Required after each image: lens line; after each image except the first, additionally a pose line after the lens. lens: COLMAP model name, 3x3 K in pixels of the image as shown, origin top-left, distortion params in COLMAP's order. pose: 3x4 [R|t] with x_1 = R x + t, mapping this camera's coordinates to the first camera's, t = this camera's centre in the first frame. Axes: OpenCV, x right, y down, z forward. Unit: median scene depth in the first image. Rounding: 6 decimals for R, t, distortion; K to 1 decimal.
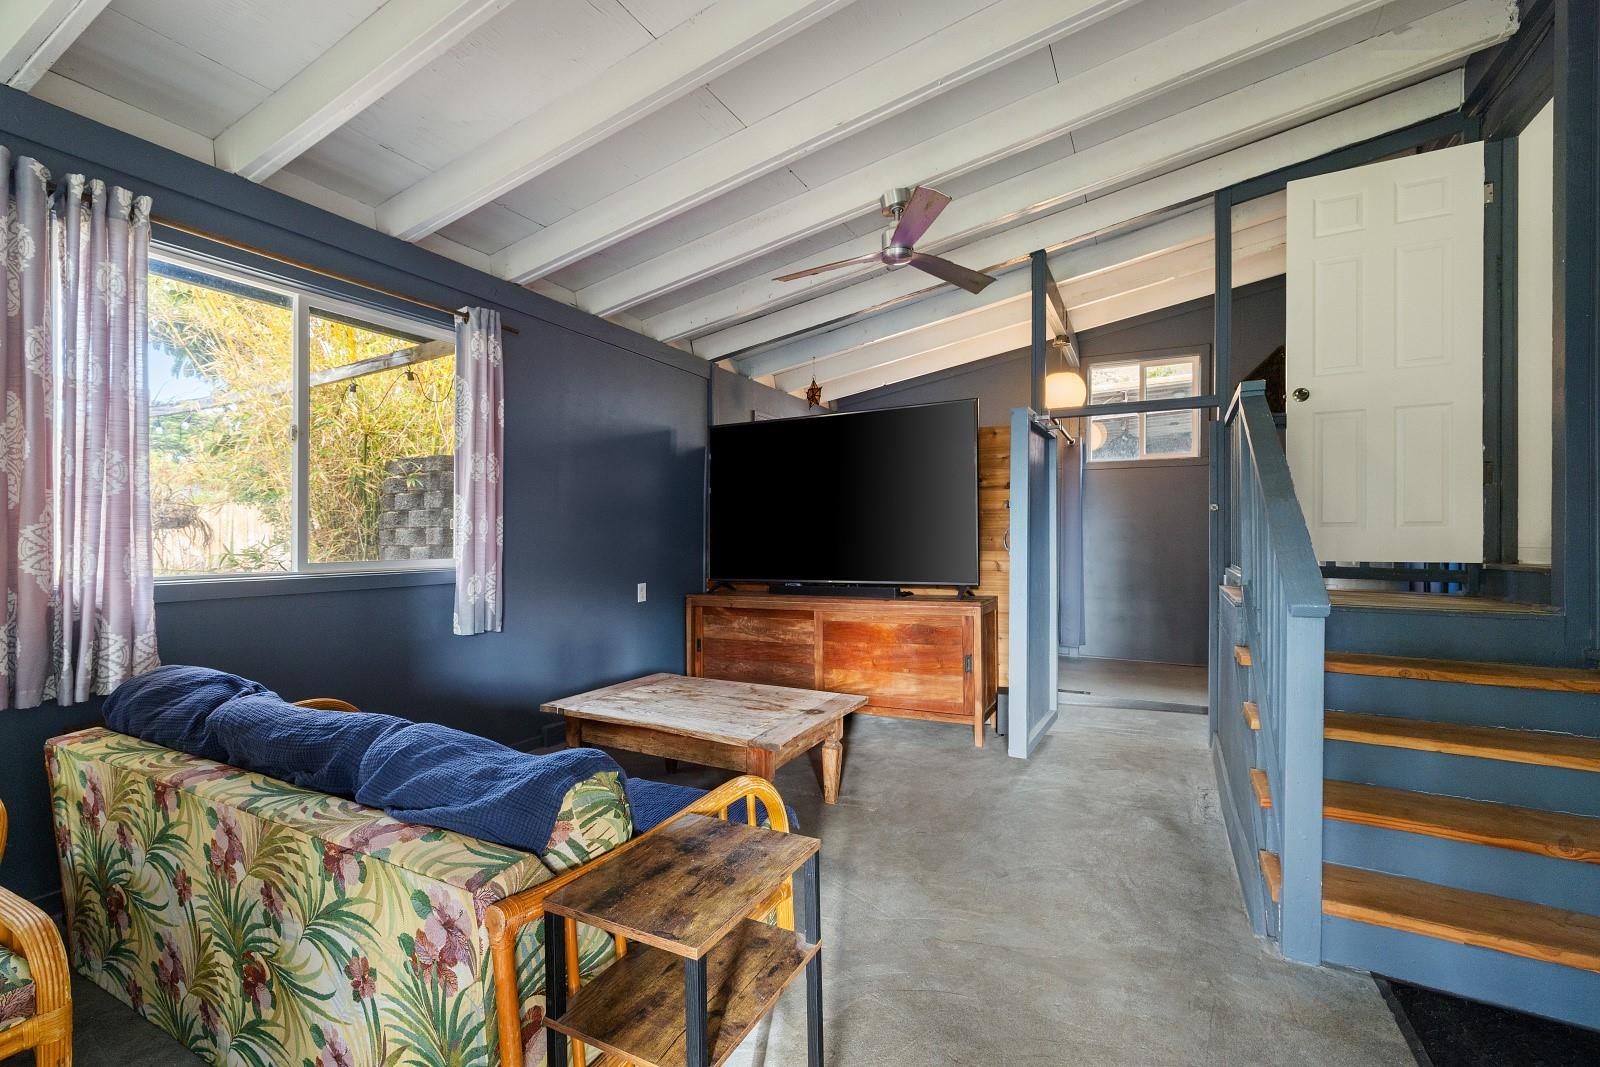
lens RADIAL K [[683.0, 0, 807.6], [0, 683.0, 538.8], [0, 0, 1]] dist [-0.001159, 0.000141]
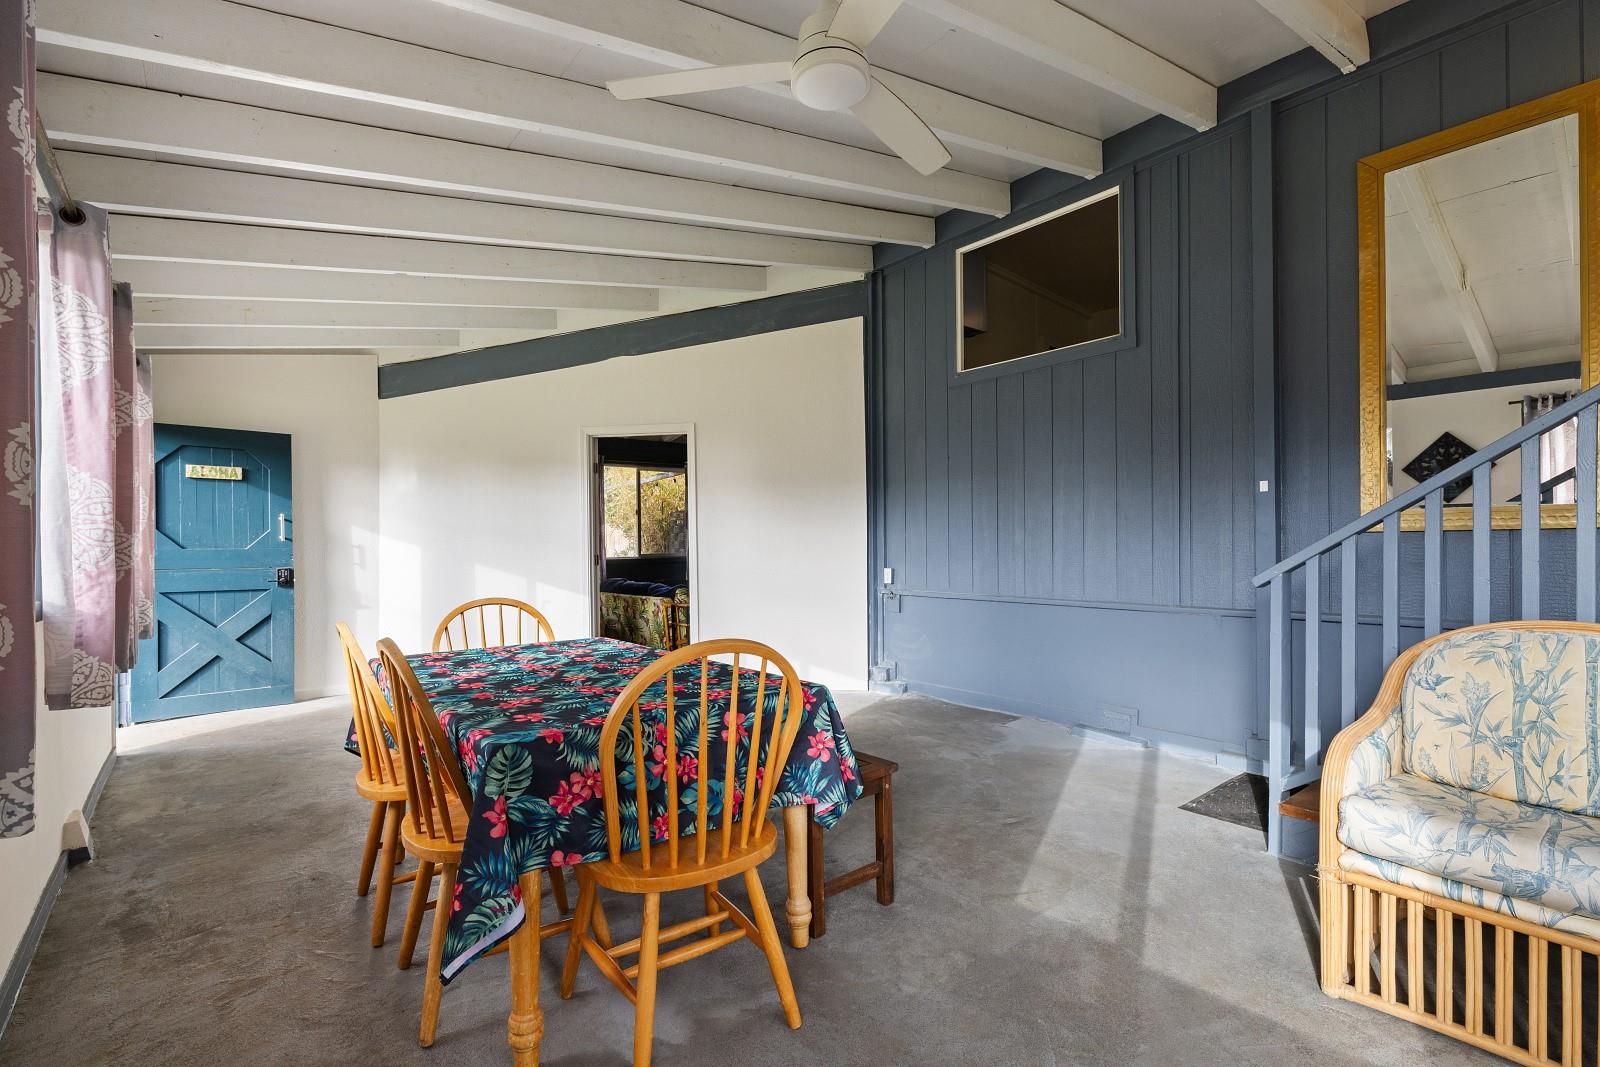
lens RADIAL K [[714.8, 0, 814.0], [0, 714.8, 546.5], [0, 0, 1]] dist [-0.003490, 0.000824]
pose [[0.918450, -0.014321, -0.395277, 1.294165], [0.015747, 0.999876, 0.000364, 0.013182], [0.395223, -0.006559, 0.918562, -1.698785]]
